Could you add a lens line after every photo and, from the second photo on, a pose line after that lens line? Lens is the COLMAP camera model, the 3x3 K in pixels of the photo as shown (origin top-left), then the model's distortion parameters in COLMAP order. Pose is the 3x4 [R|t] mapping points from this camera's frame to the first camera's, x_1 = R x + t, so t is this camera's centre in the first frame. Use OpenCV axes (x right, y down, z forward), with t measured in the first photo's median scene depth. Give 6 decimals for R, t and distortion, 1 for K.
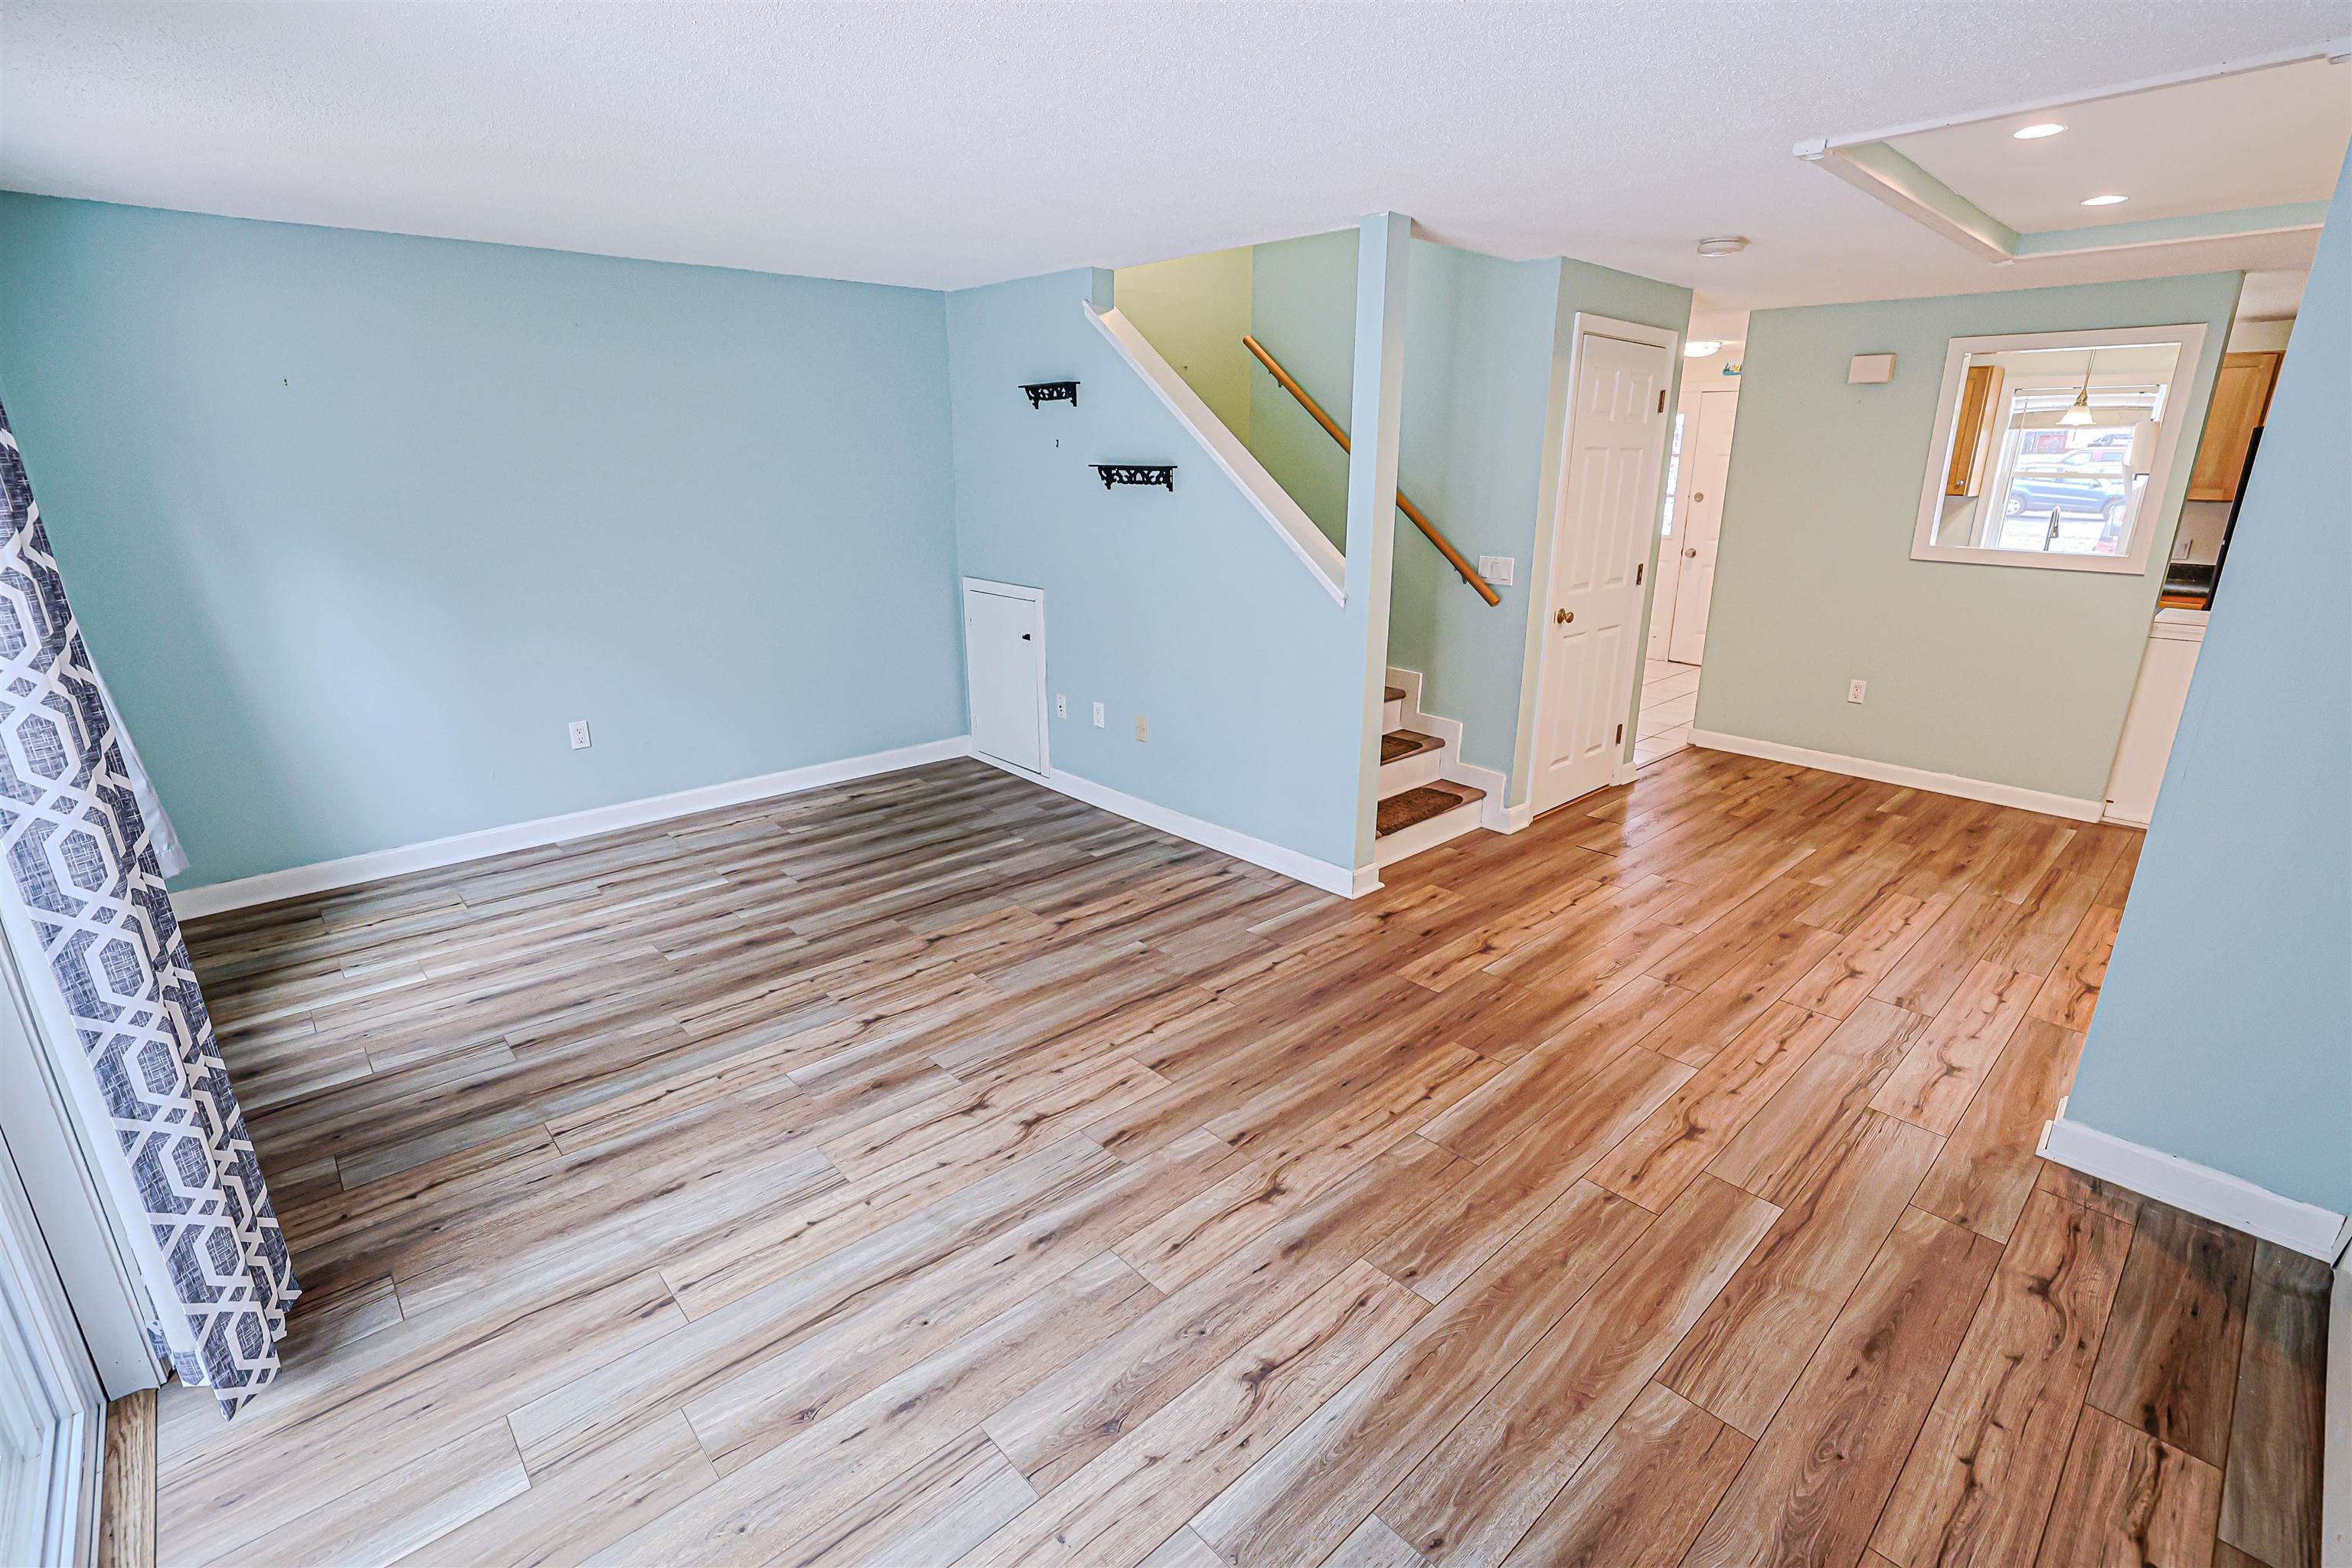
lens RADIAL K [[1074.5, 0, 1176.0], [0, 1074.5, 784.0], [0, 0, 1]] dist [-0.047890, 0.017686]
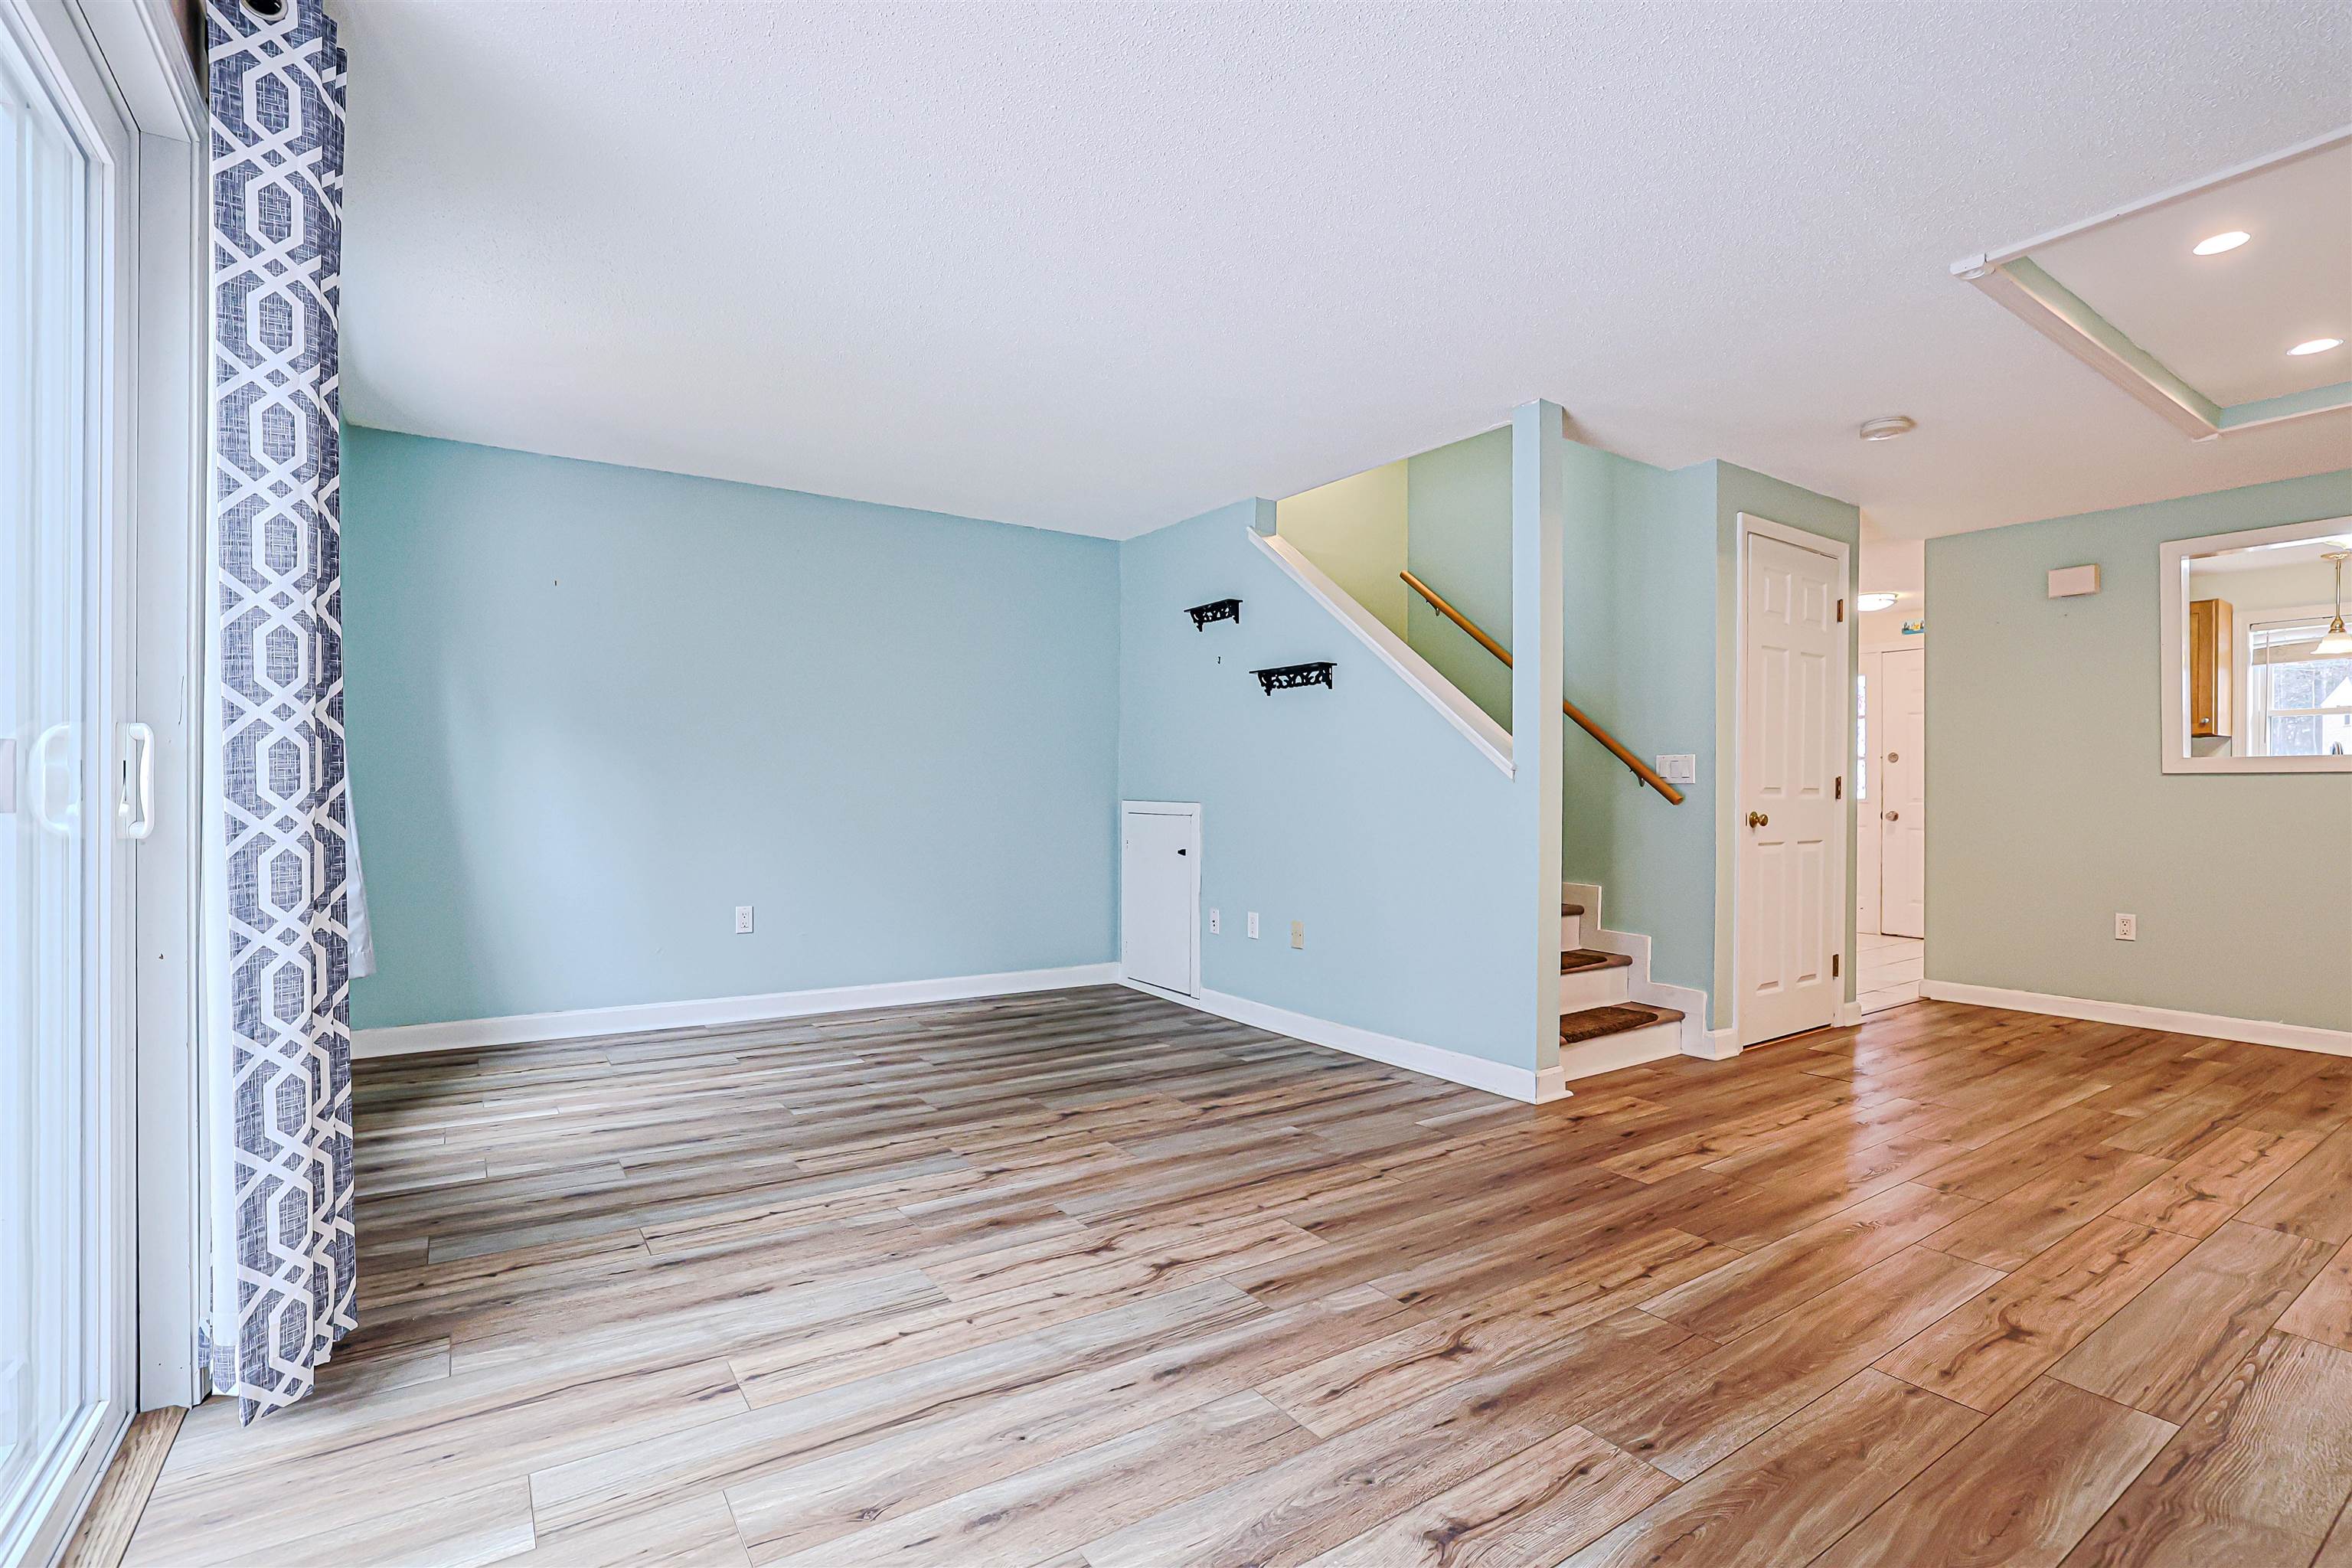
lens RADIAL K [[1080.6, 0, 1161.1], [0, 1080.6, 789.5], [0, 0, 1]] dist [-0.046595, 0.017252]
pose [[0.987693, 0.003660, -0.156361, -0.004087], [-0.050368, 0.953910, -0.295836, 0.189085], [0.148072, 0.300071, 0.942355, 0.069193]]
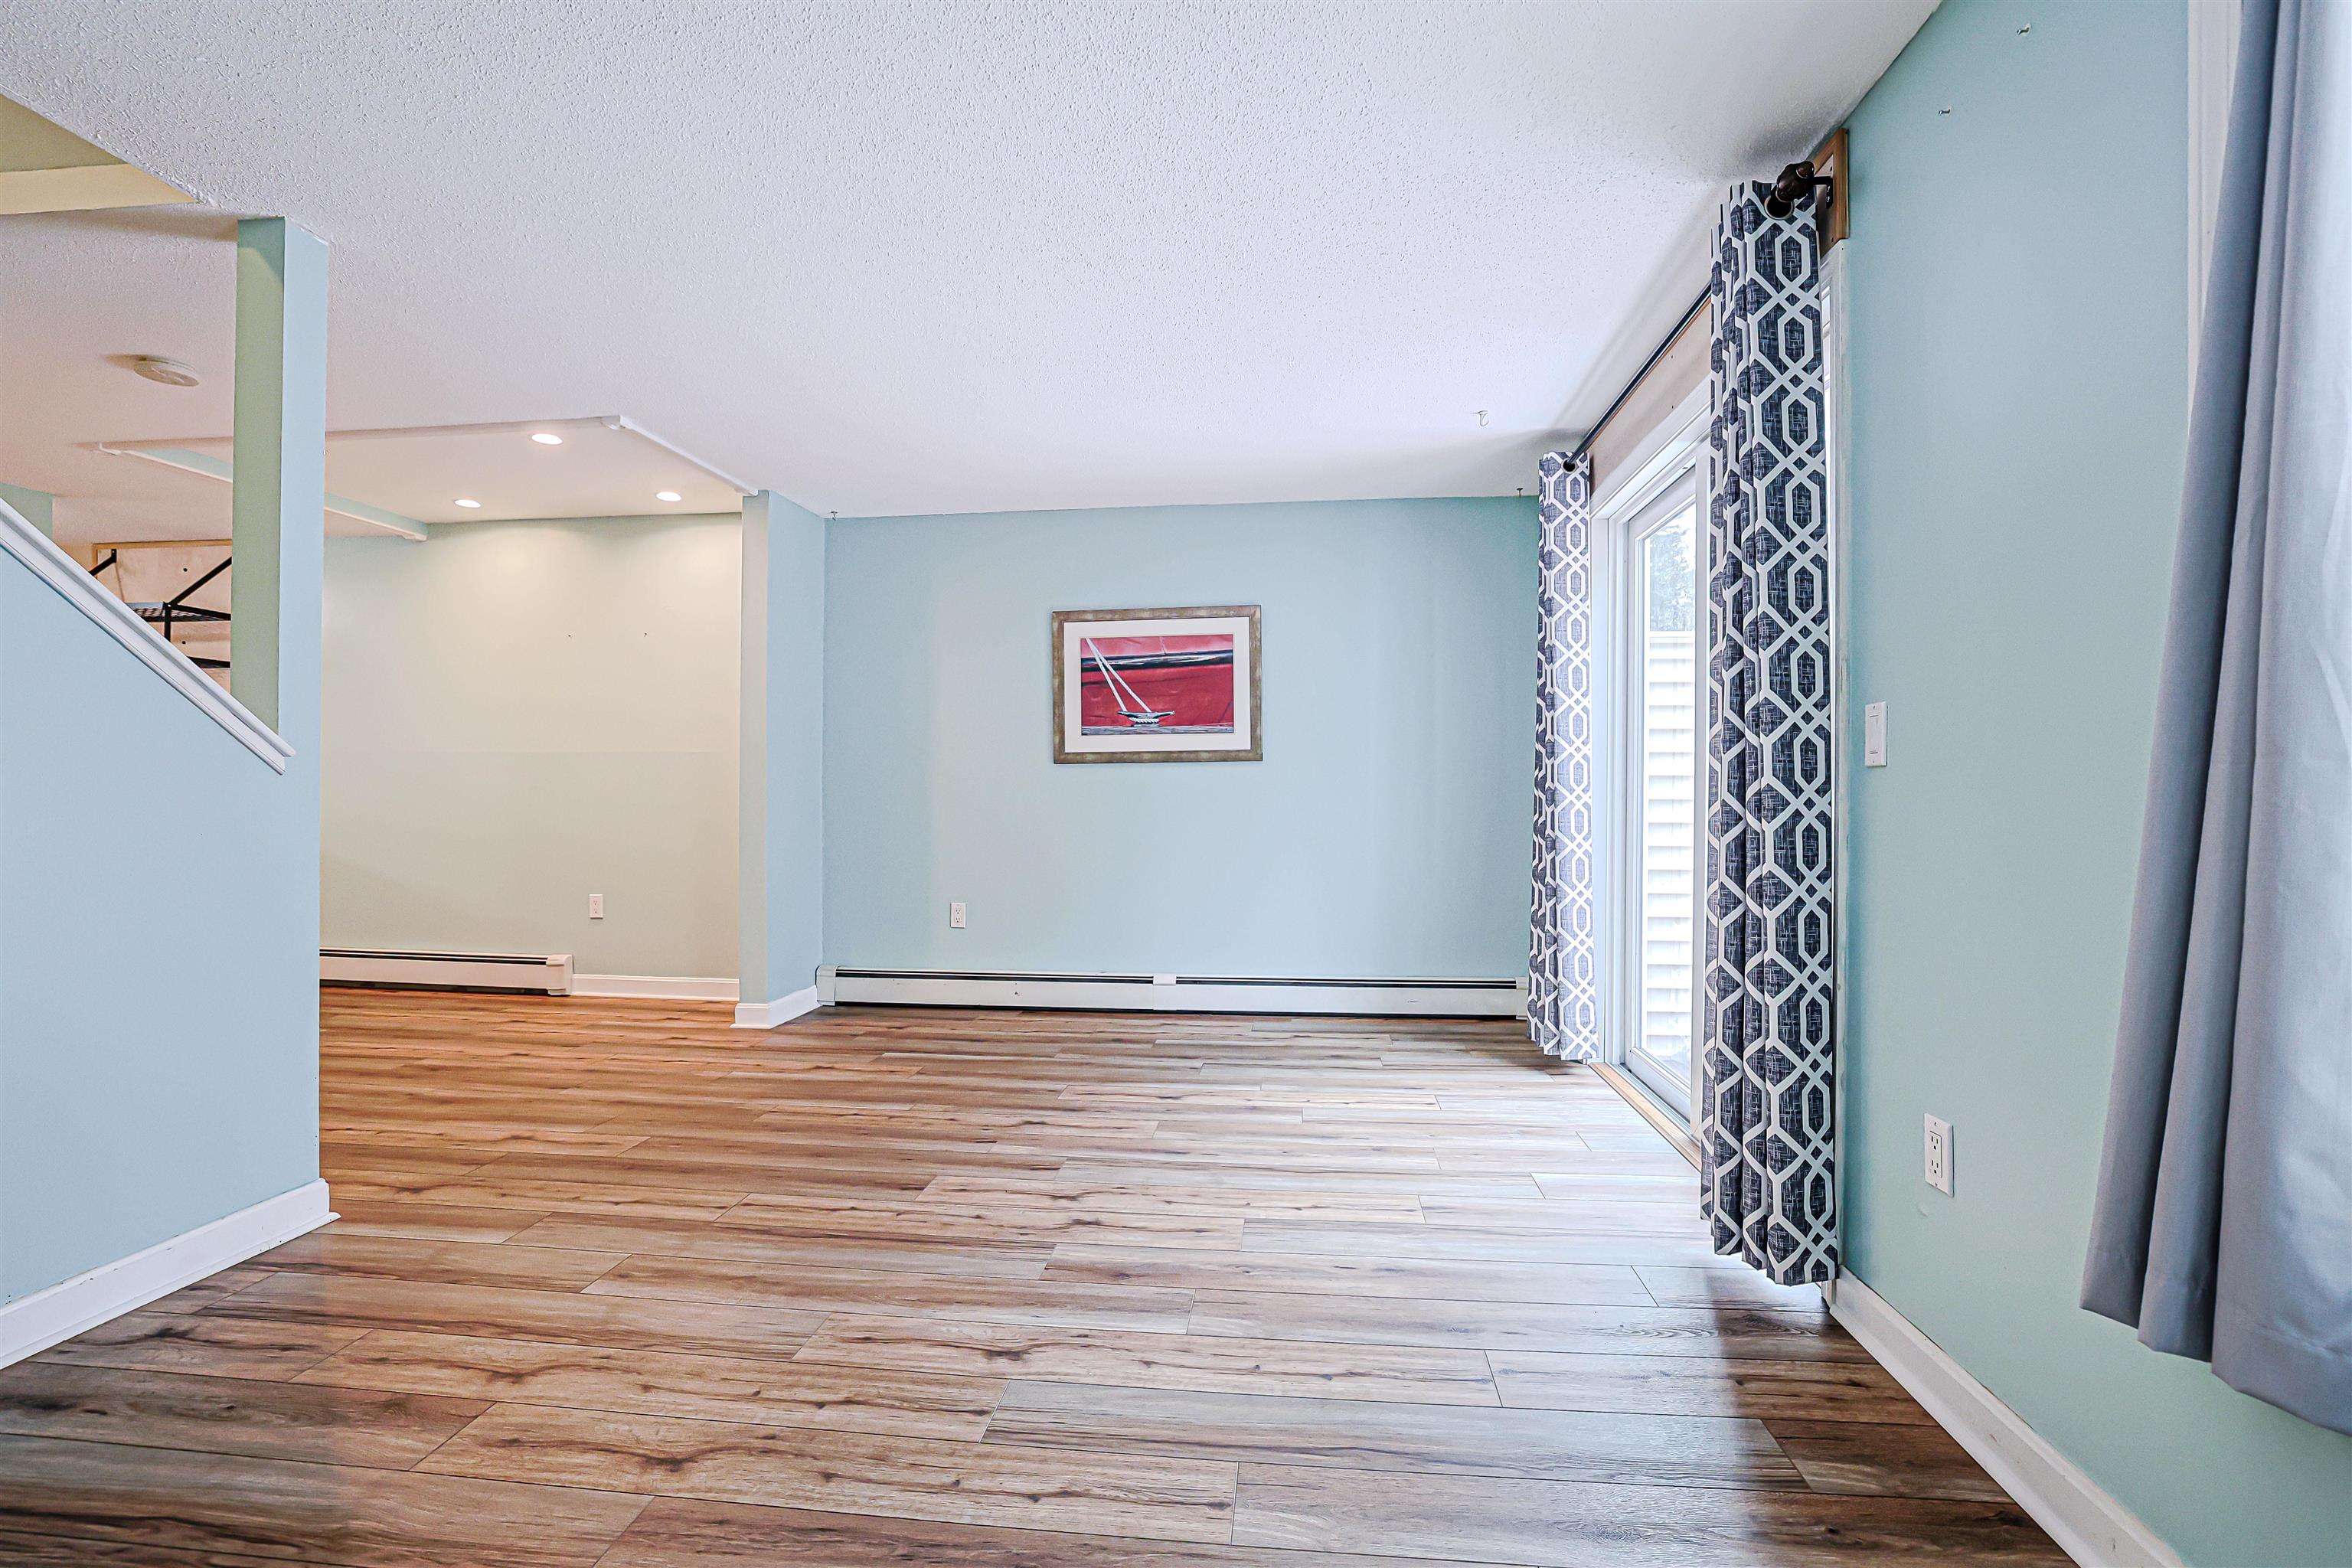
lens RADIAL K [[1074.5, 0, 1176.0], [0, 1074.5, 784.0], [0, 0, 1]] dist [-0.047890, 0.017686]
pose [[-0.652916, 0.001725, 0.757428, -0.884086], [0.219695, 0.957439, 0.187201, -0.205439], [-0.724868, 0.288630, -0.625507, 1.323637]]
